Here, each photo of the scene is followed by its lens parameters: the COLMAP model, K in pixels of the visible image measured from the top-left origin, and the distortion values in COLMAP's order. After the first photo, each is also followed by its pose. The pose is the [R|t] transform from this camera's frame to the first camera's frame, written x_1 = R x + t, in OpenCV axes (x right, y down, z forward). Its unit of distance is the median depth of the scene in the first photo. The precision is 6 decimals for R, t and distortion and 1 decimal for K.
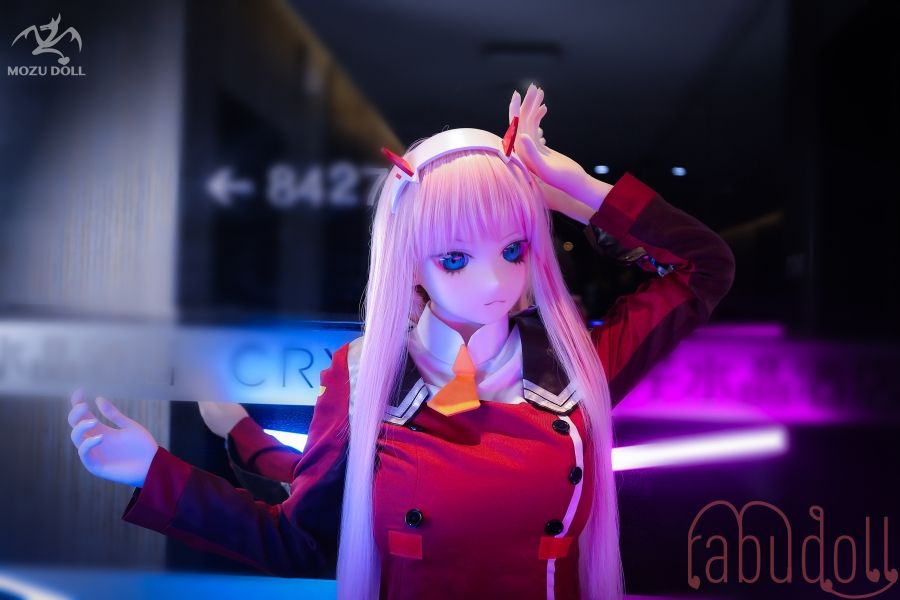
lens RADIAL K [[1215.6, 0, 449.1], [0, 1215.6, 298.5], [0, 0, 1]] dist [0.125575, 0.000000]
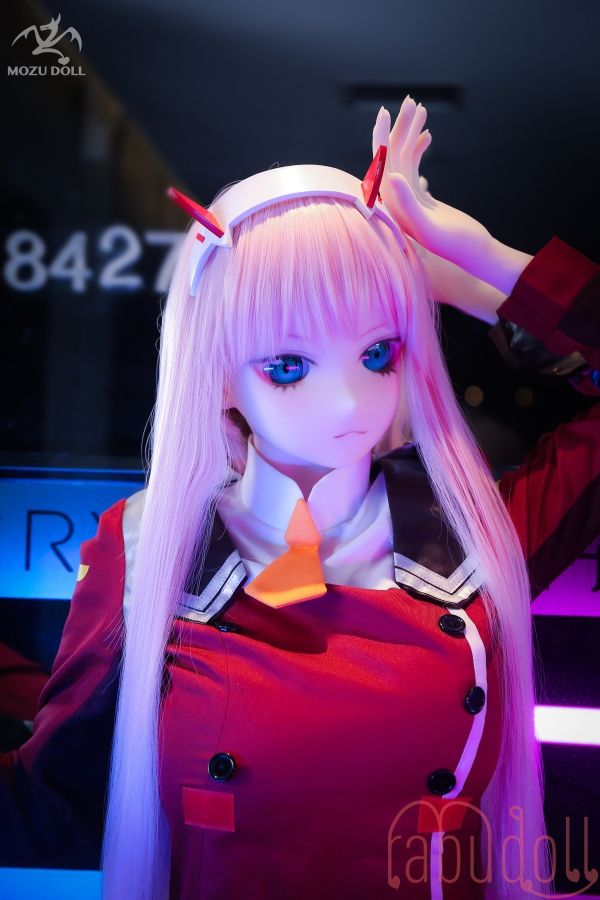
lens RADIAL K [[1763.8, 0, 307.4], [0, 1763.8, 450.6], [0, 0, 1]] dist [0.227901, 0.000000]
pose [[0.999993, 0.000611, 0.003597, 0.011595], [-0.000557, 0.999886, -0.015074, 0.026297], [-0.003606, 0.015072, 0.999880, 0.061780]]
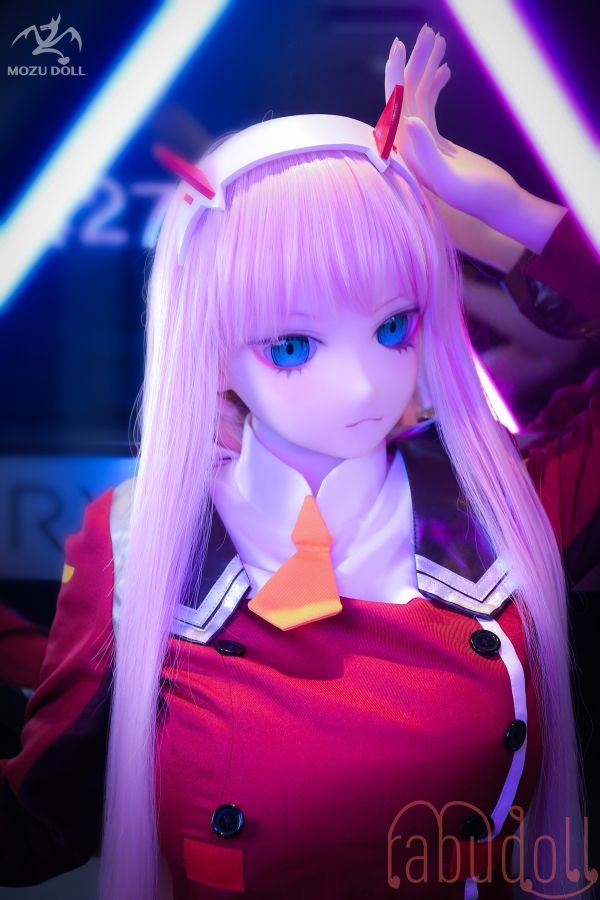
lens RADIAL K [[1365.9, 0, 294.2], [0, 1365.9, 455.5], [0, 0, 1]] dist [0.095511, 0.000000]
pose [[0.999824, -0.017895, 0.005655, 0.001062], [0.017262, 0.995133, 0.097017, -0.043496], [-0.007363, -0.096902, 0.995267, 0.362605]]
